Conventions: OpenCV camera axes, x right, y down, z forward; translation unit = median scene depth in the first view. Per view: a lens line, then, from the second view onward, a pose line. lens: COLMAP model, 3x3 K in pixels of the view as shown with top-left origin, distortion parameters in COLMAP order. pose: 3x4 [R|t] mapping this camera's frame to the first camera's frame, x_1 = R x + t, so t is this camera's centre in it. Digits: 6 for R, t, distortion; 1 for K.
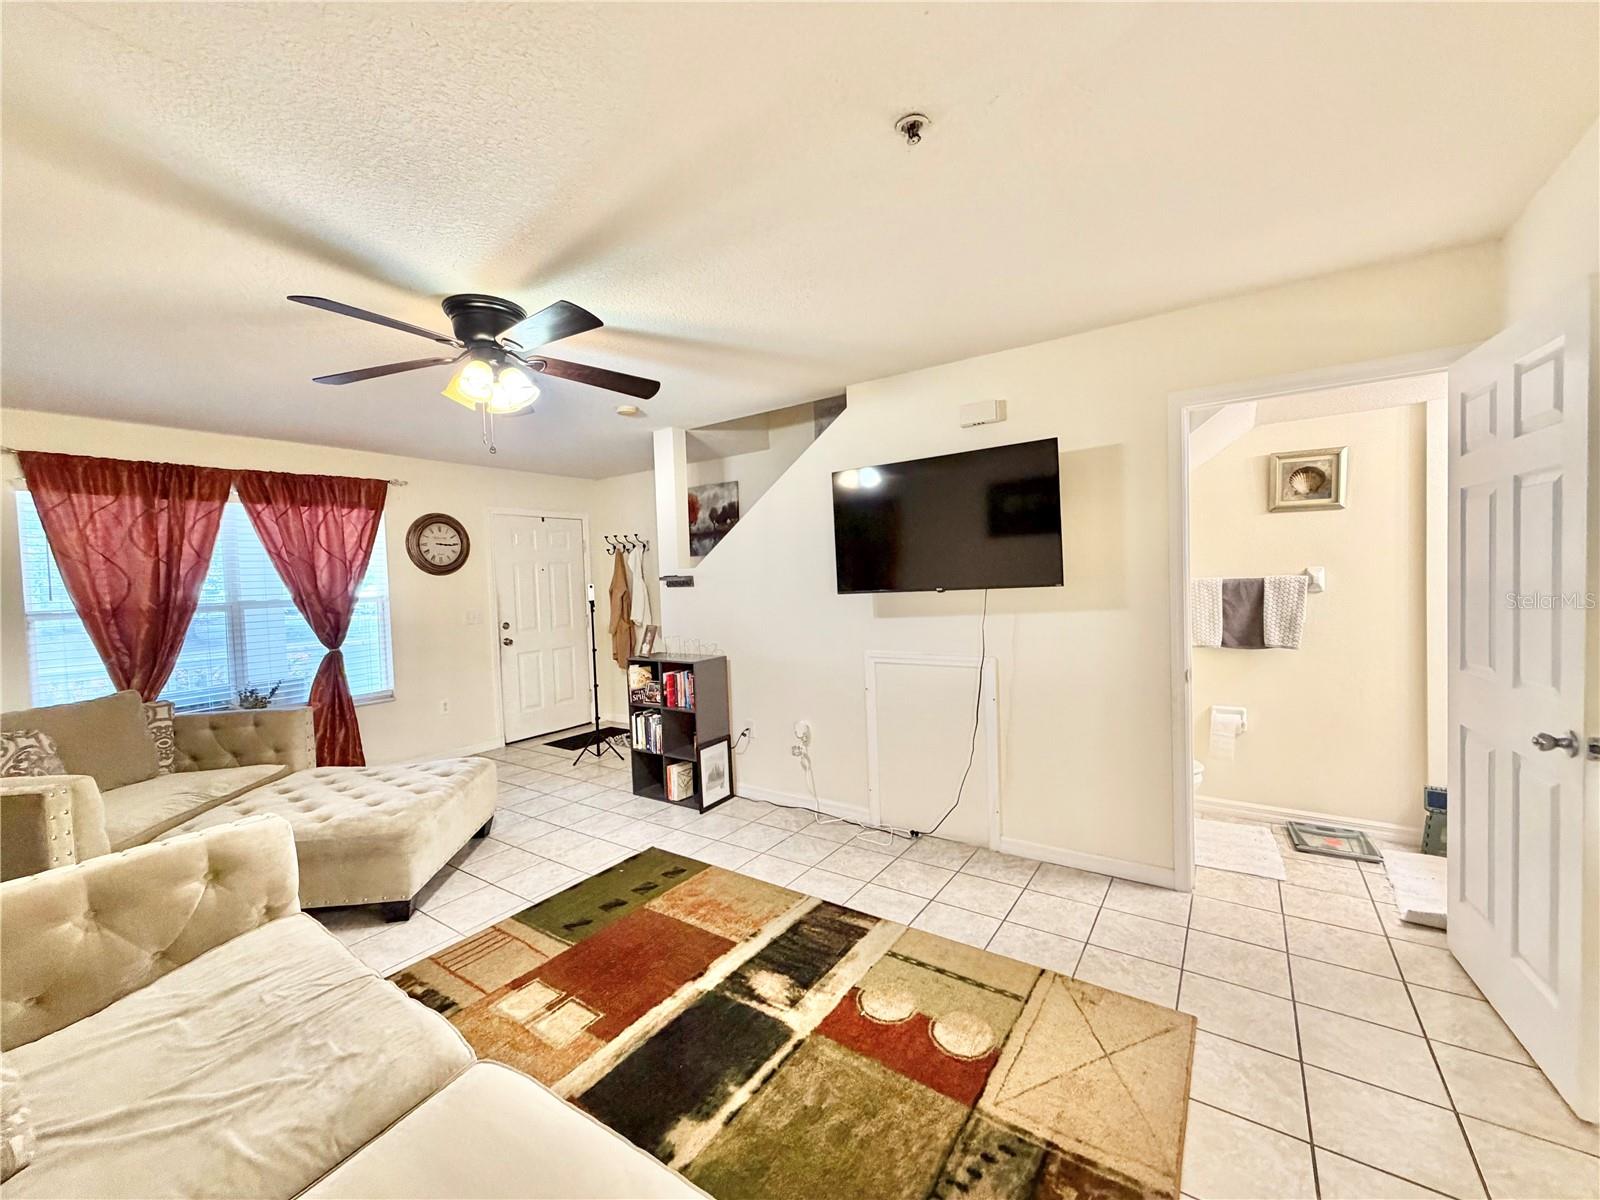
lens RADIAL K [[639.5, 0, 795.5], [0, 639.5, 603.1], [0, 0, 1]] dist [-0.001642, 0.000466]
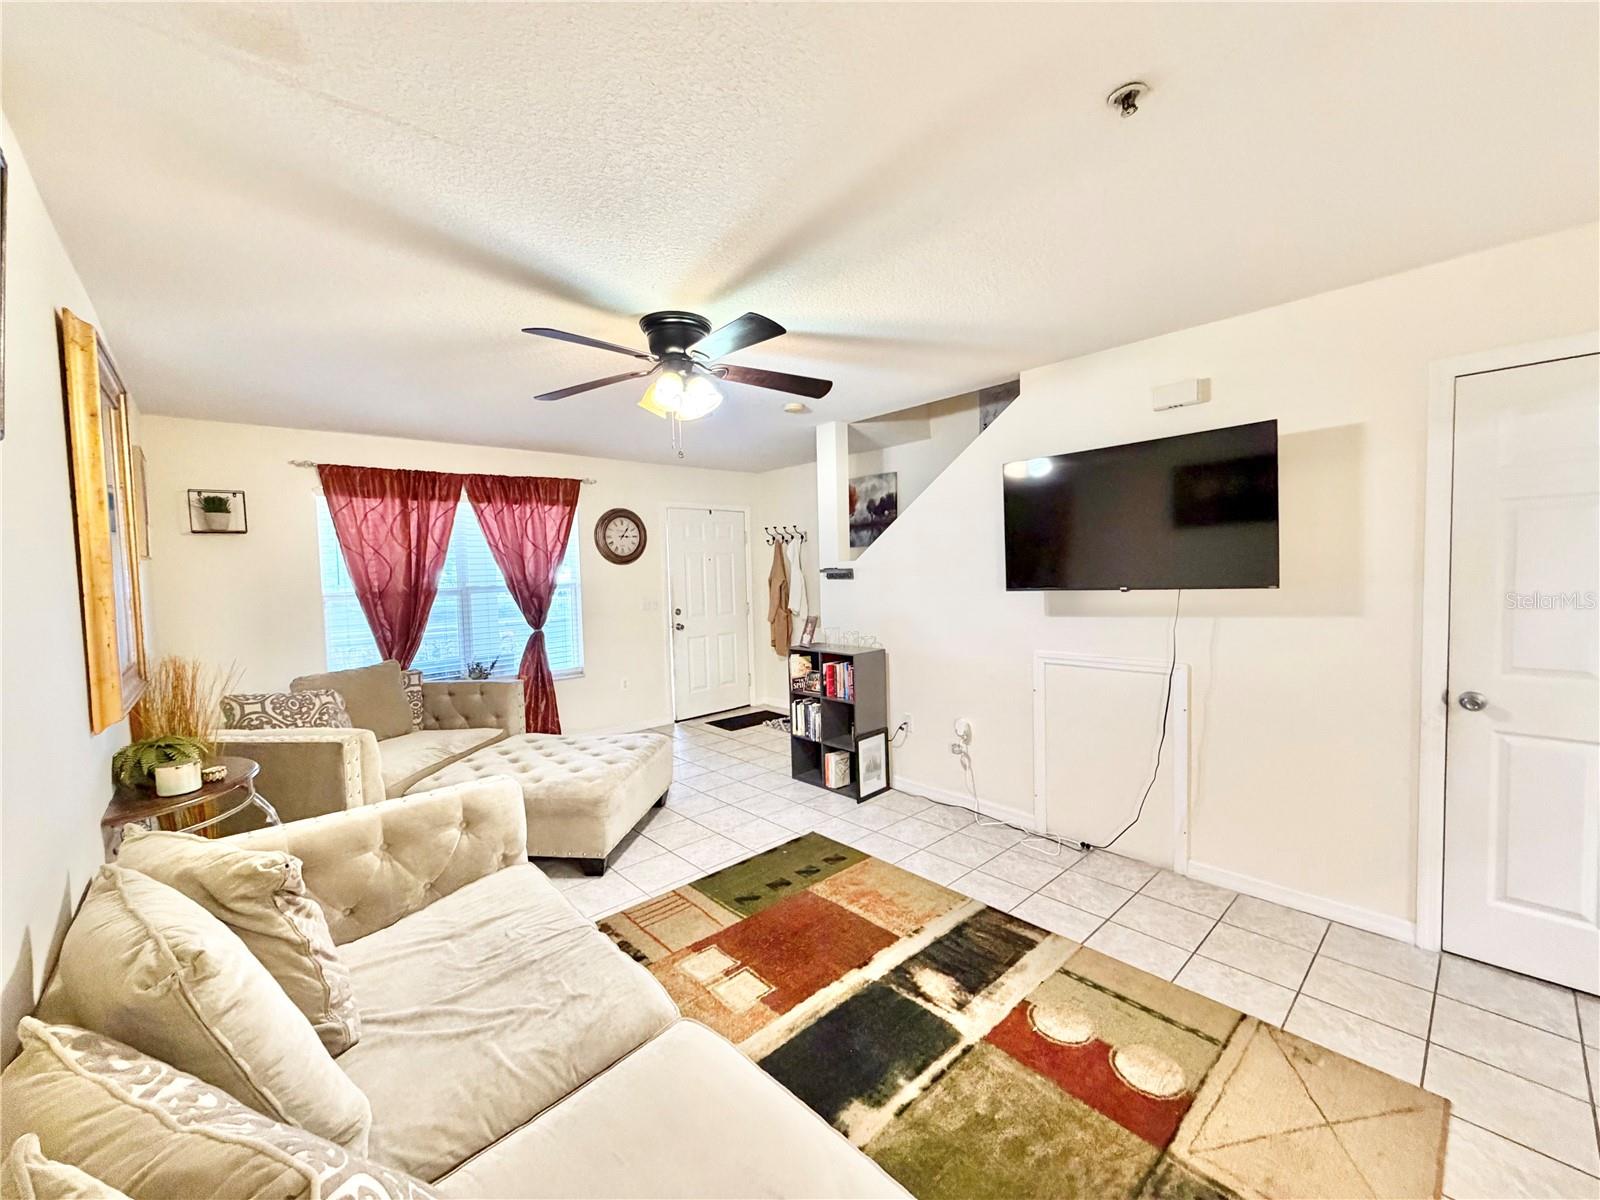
lens RADIAL K [[639.5, 0, 794.9], [0, 639.5, 603.3], [0, 0, 1]] dist [-0.001642, 0.000466]
pose [[0.974168, 0.021470, -0.224801, -0.038916], [-0.016567, 0.999582, 0.023673, -0.018173], [0.225216, -0.019338, 0.974117, -0.012855]]
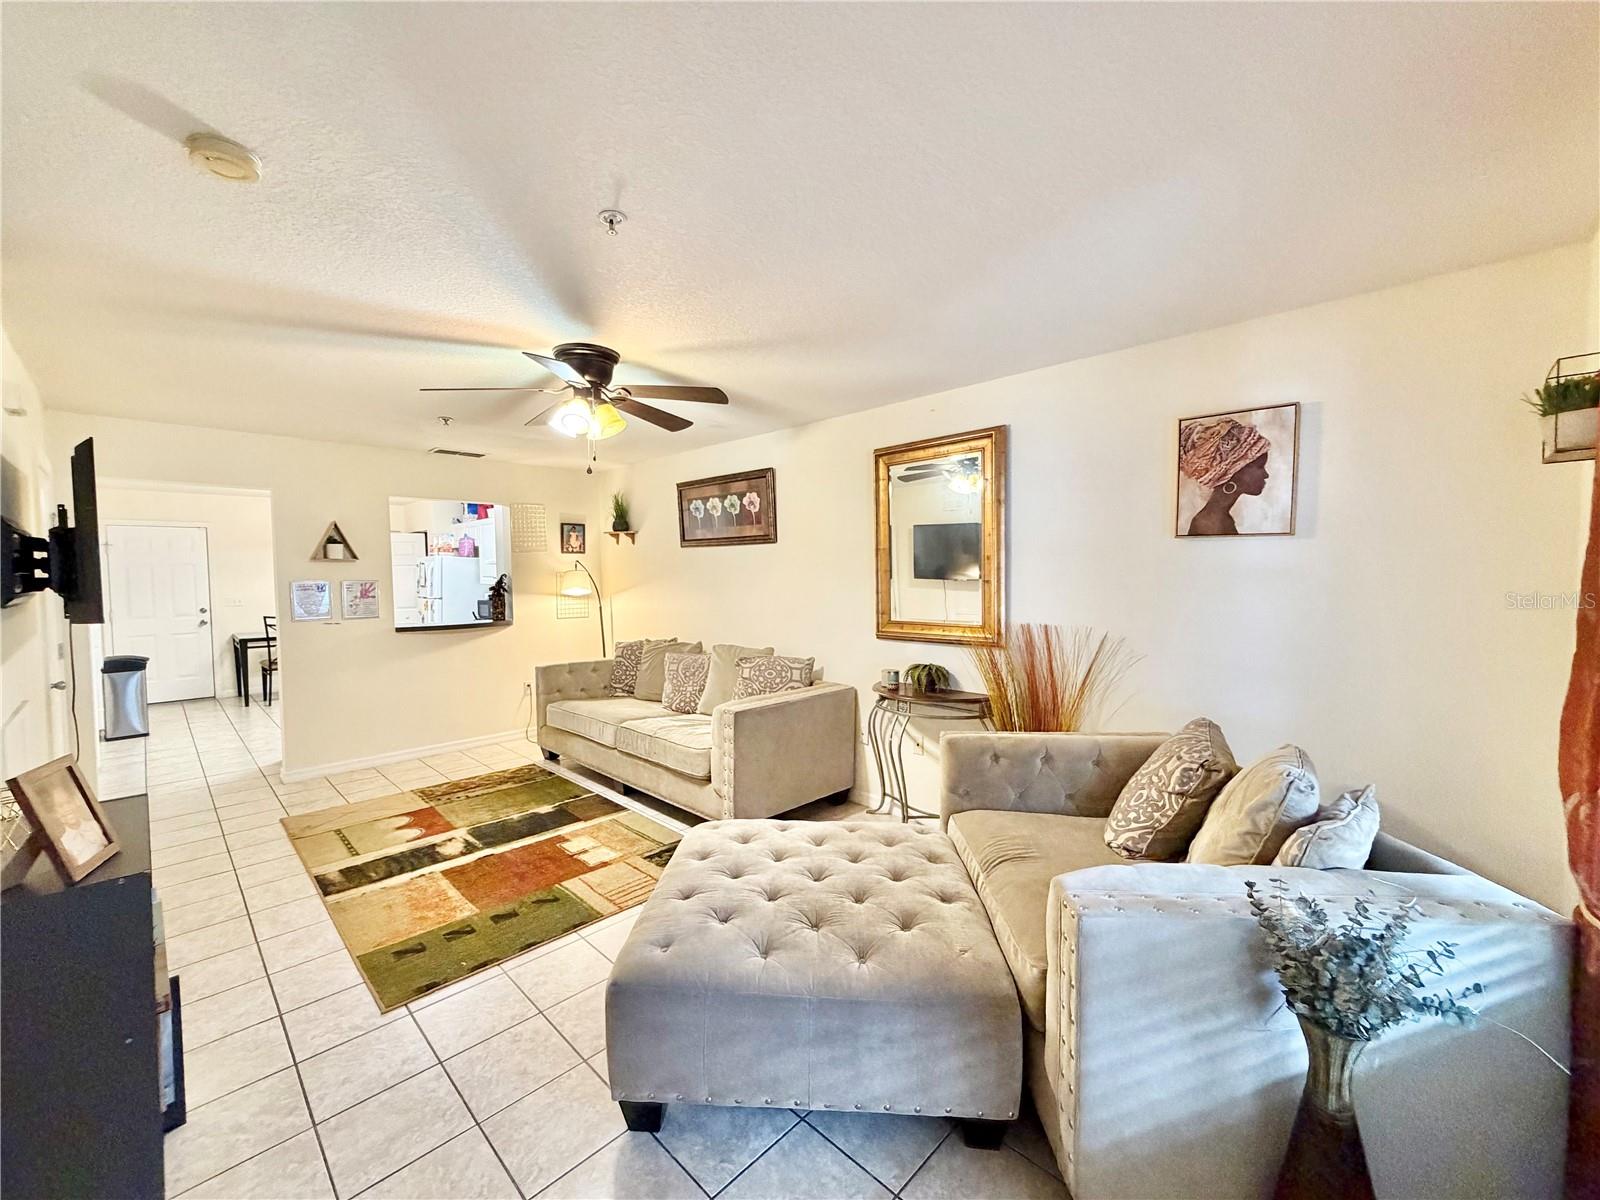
lens RADIAL K [[639.5, 0, 796.6], [0, 639.5, 600.7], [0, 0, 1]] dist [-0.001642, 0.000466]
pose [[-0.985215, 0.035604, 0.167581, -1.056725], [0.049410, 0.995653, 0.078949, -0.075375], [-0.164041, 0.086062, -0.982692, 2.153412]]
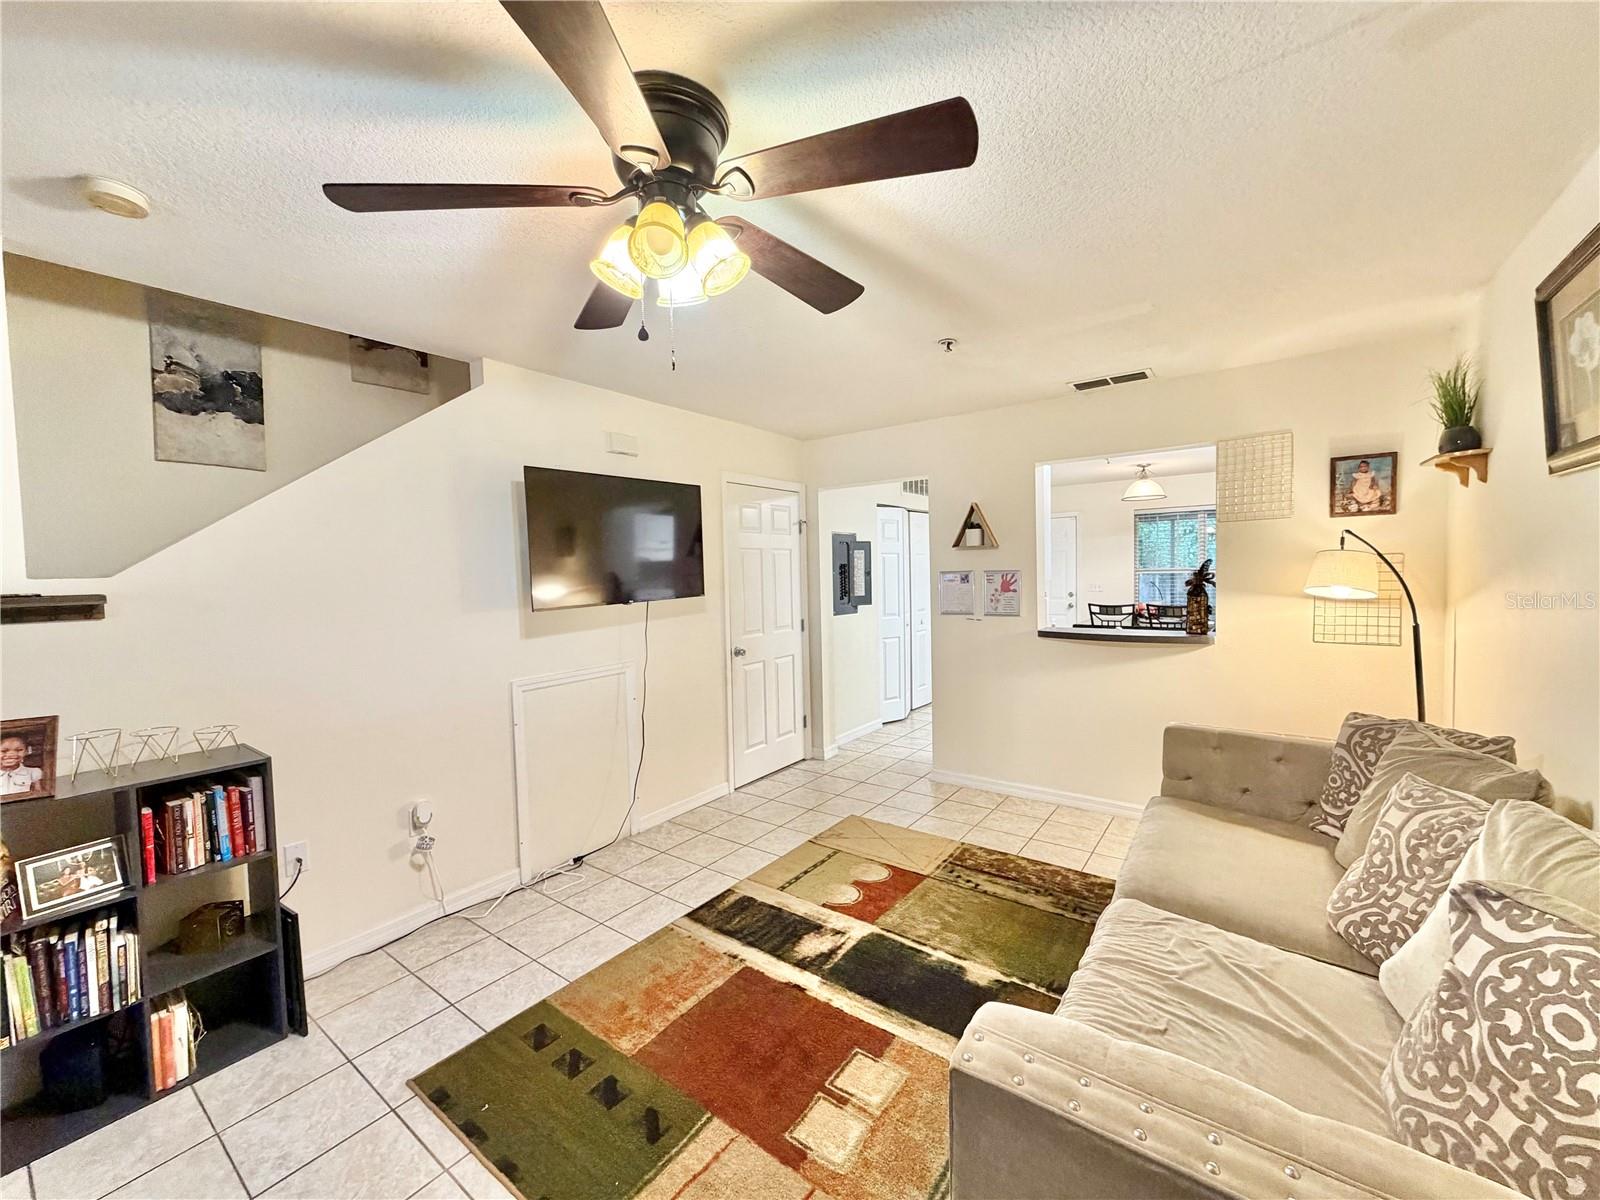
lens RADIAL K [[639.5, 0, 792.8], [0, 639.5, 601.5], [0, 0, 1]] dist [-0.001642, 0.000466]
pose [[0.032761, -0.014778, 0.999354, -1.069539], [0.063432, 0.997906, 0.012677, -0.022736], [-0.997448, 0.062975, 0.033630, 0.888292]]
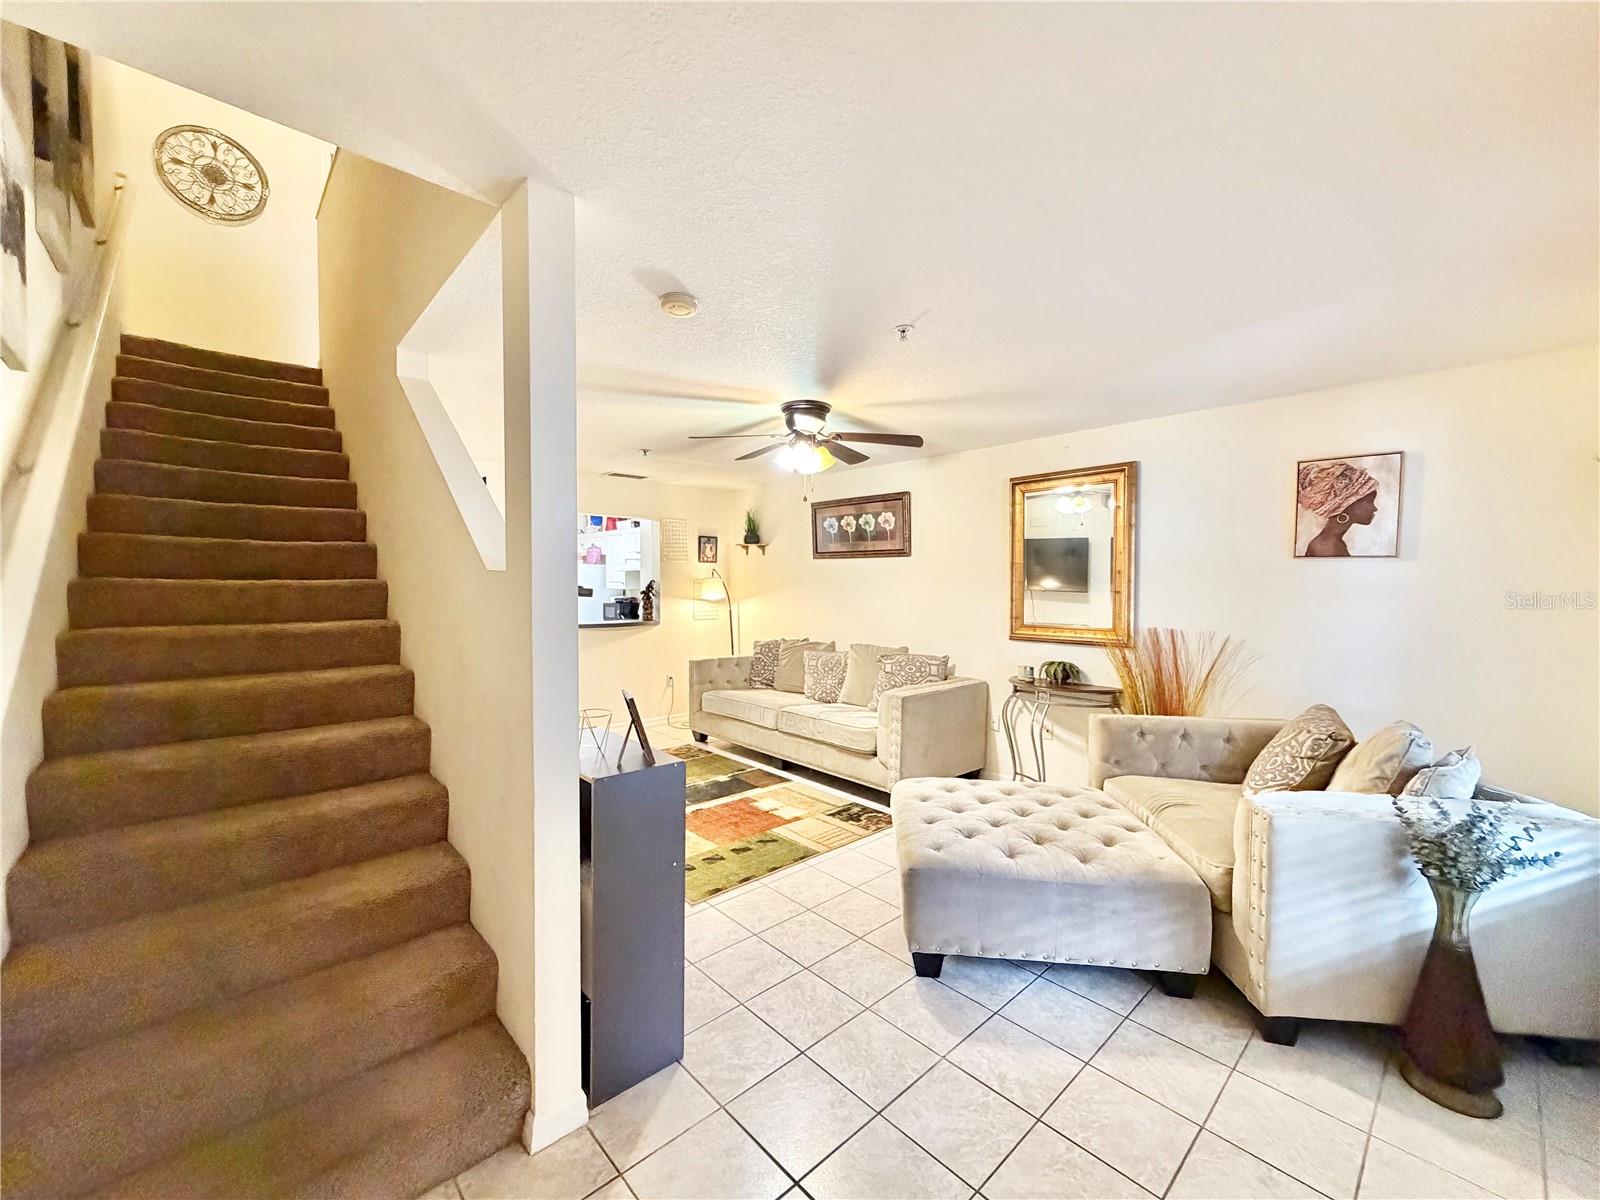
lens RADIAL K [[639.5, 0, 795.4], [0, 639.5, 600.9], [0, 0, 1]] dist [-0.001642, 0.000466]
pose [[-0.974709, 0.022969, 0.222294, -0.786366], [0.037795, 0.997318, 0.062674, -0.099000], [-0.220258, 0.069490, -0.972963, 2.510021]]
